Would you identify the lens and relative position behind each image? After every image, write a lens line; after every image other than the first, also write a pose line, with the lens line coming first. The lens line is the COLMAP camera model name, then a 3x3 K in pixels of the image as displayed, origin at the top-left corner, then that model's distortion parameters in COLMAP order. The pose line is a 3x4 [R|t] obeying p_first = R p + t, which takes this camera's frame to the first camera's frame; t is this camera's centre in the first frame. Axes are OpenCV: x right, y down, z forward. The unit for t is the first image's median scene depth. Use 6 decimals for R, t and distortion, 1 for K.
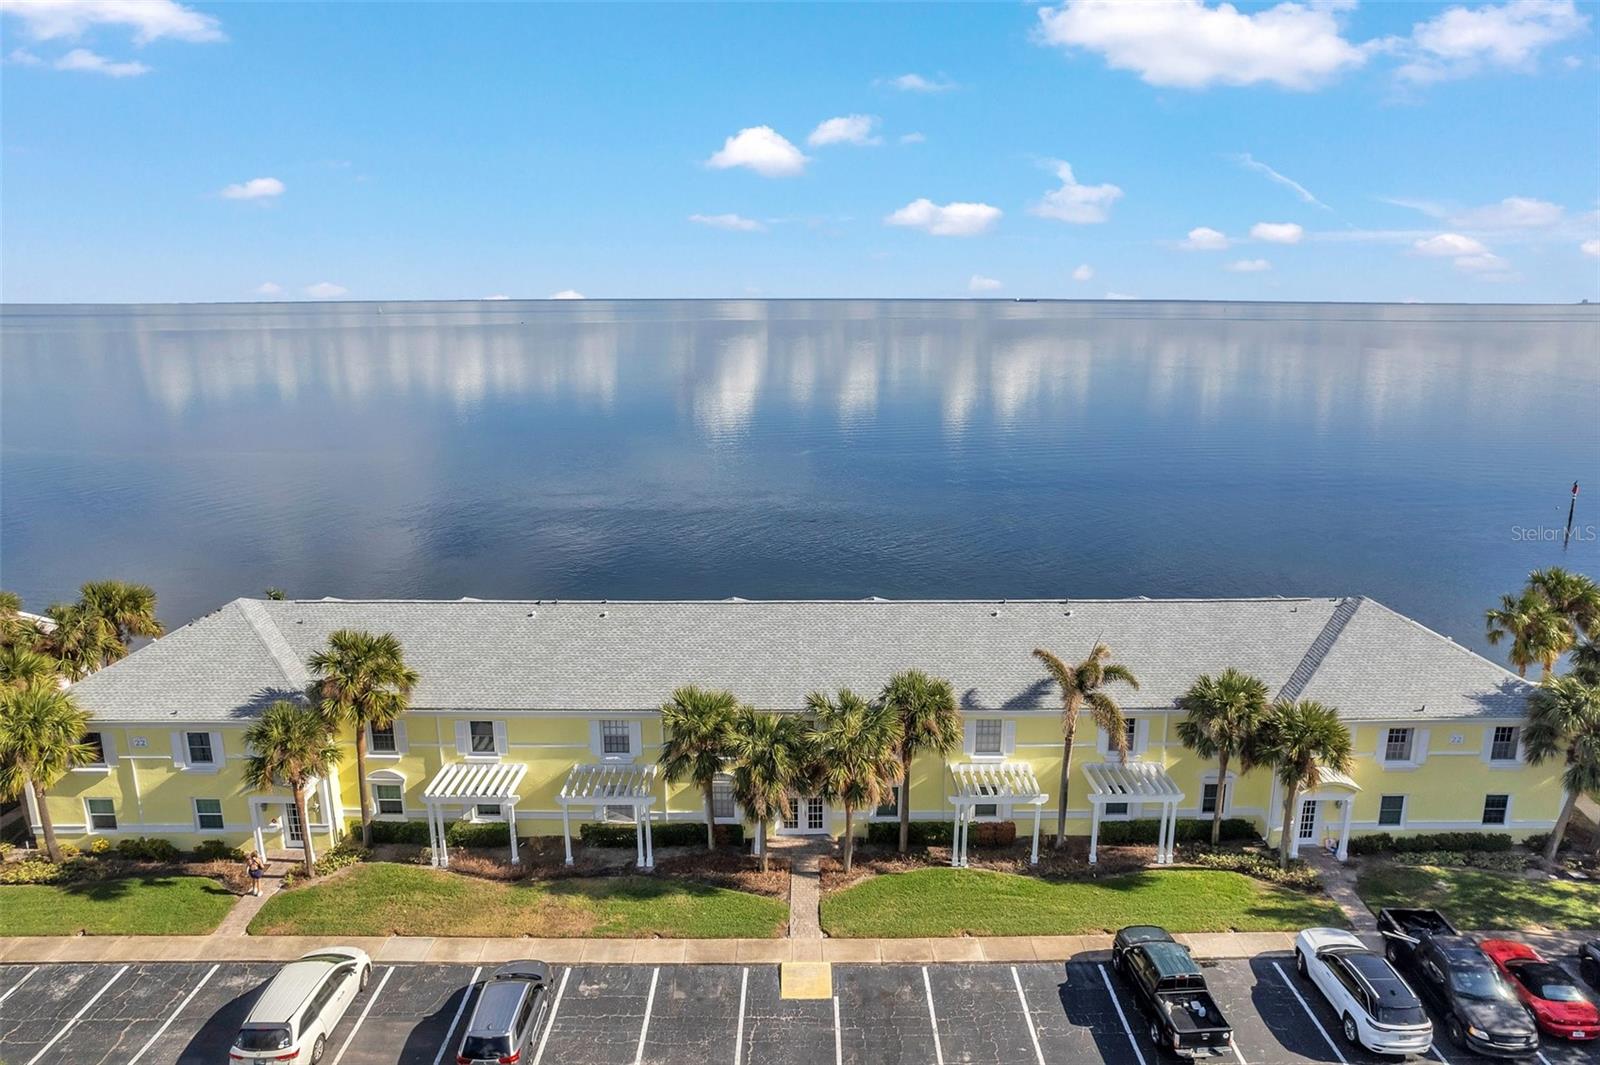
lens RADIAL K [[1060.9, 0, 804.8], [0, 1060.9, 538.3], [0, 0, 1]] dist [-0.095295, 0.092694]
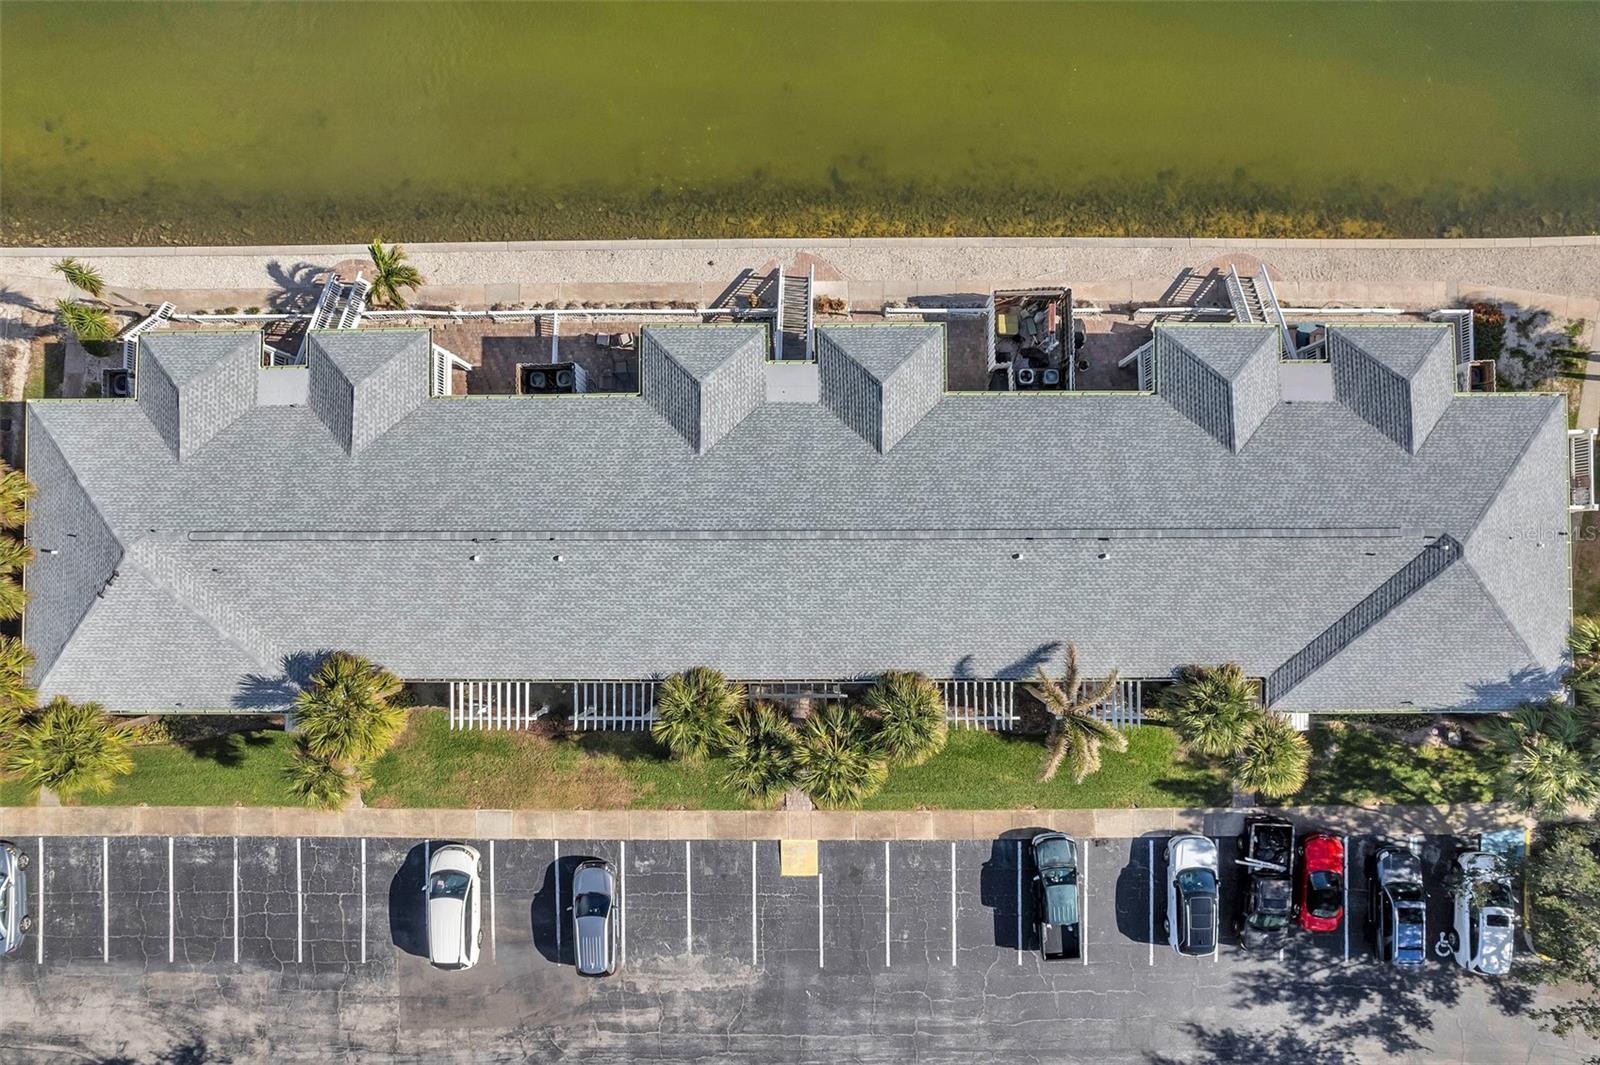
lens RADIAL K [[1041.5, 0, 800.0], [0, 1041.5, 532.5], [0, 0, 1]] dist [-0.094989, 0.089923]
pose [[0.999895, -0.005262, -0.013502, 0.021392], [0.014374, 0.242072, 0.970152, -0.929094], [-0.001836, -0.970244, 0.242122, 1.020331]]
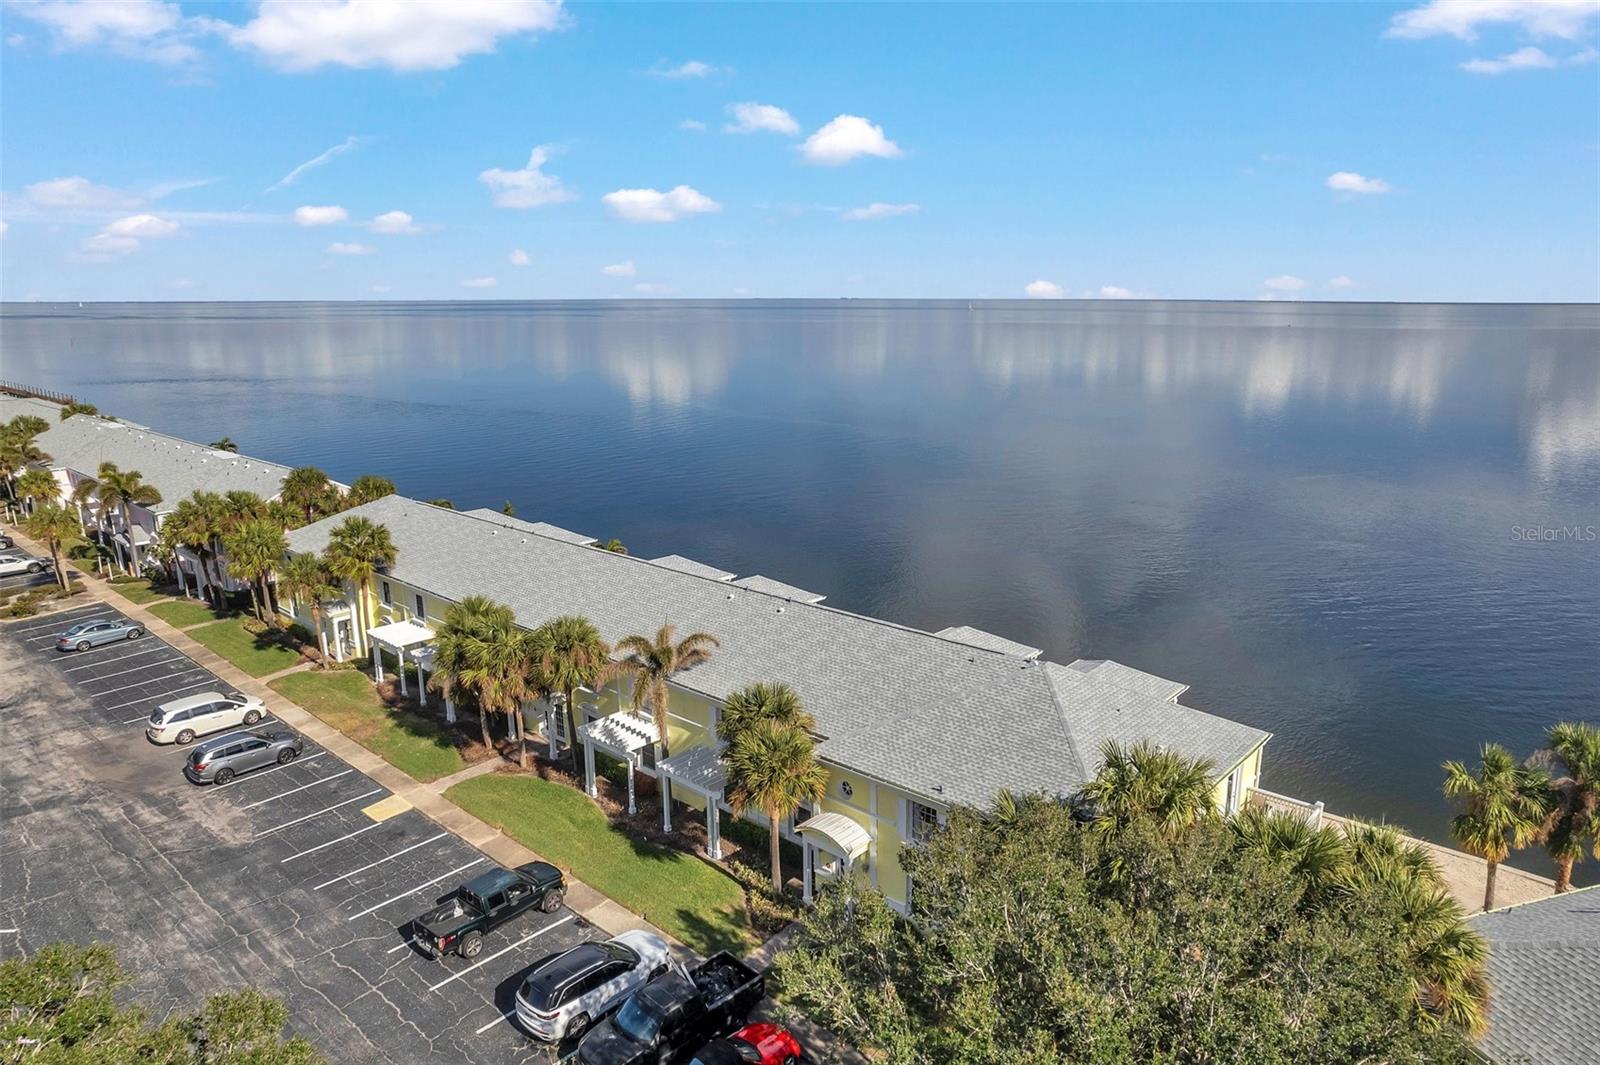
lens RADIAL K [[1060.9, 0, 804.8], [0, 1060.9, 538.3], [0, 0, 1]] dist [-0.095295, 0.092694]
pose [[0.737185, 0.150797, -0.658649, 1.151753], [-0.150267, 0.986956, 0.057779, -0.072034], [0.658770, 0.056379, 0.750229, 0.308975]]
